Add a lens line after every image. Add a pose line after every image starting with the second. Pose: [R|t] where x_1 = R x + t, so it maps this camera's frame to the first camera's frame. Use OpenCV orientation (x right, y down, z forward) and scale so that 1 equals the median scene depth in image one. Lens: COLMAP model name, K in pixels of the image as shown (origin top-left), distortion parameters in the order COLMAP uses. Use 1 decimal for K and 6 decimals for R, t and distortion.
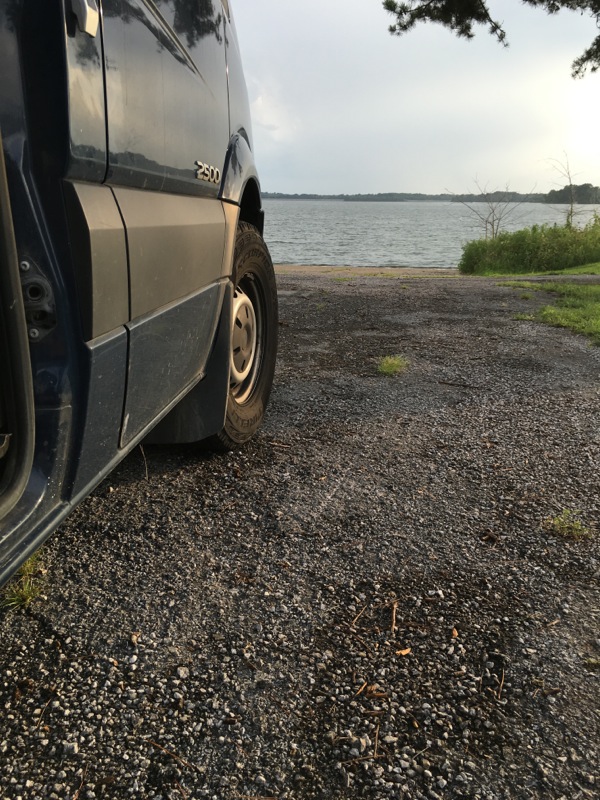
lens RADIAL K [[684.4, 0, 298.7], [0, 684.4, 400.9], [0, 0, 1]] dist [0.083758, -0.114876]
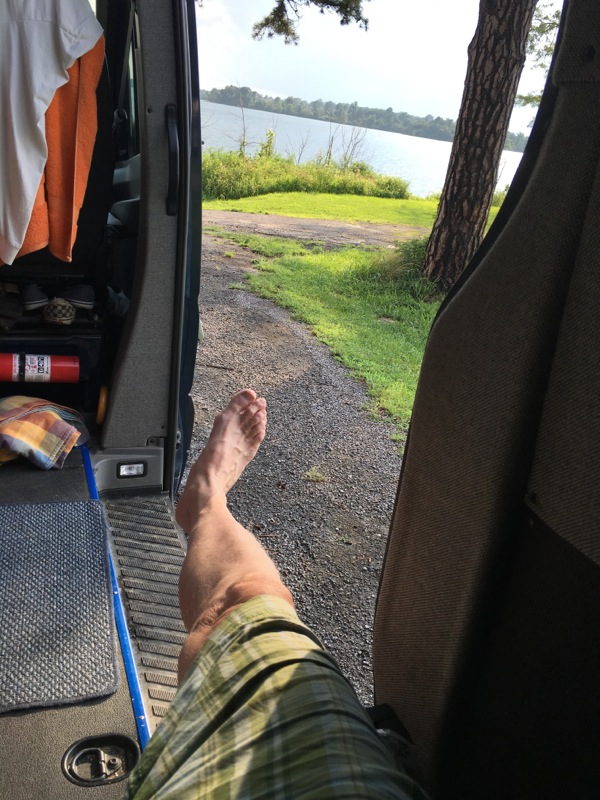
lens RADIAL K [[684.4, 0, 296.0], [0, 684.4, 400.8], [0, 0, 1]] dist [0.083758, -0.114876]
pose [[0.891903, -0.058775, 0.448391, -0.087585], [-0.010972, 0.988414, 0.151385, -0.054260], [-0.452093, -0.139941, 0.880925, -0.114261]]
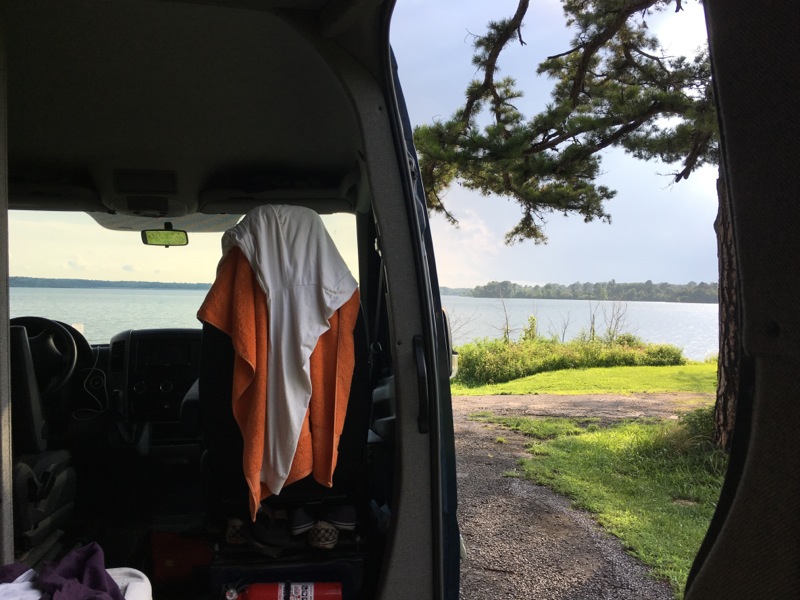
lens RADIAL K [[684.4, 0, 395.1], [0, 684.4, 297.2], [0, 0, 1]] dist [0.083758, -0.114876]
pose [[0.975579, -0.001401, 0.219643, -0.081114], [0.059518, 0.964254, -0.258208, -0.062400], [-0.211430, 0.264975, 0.940790, -0.115310]]
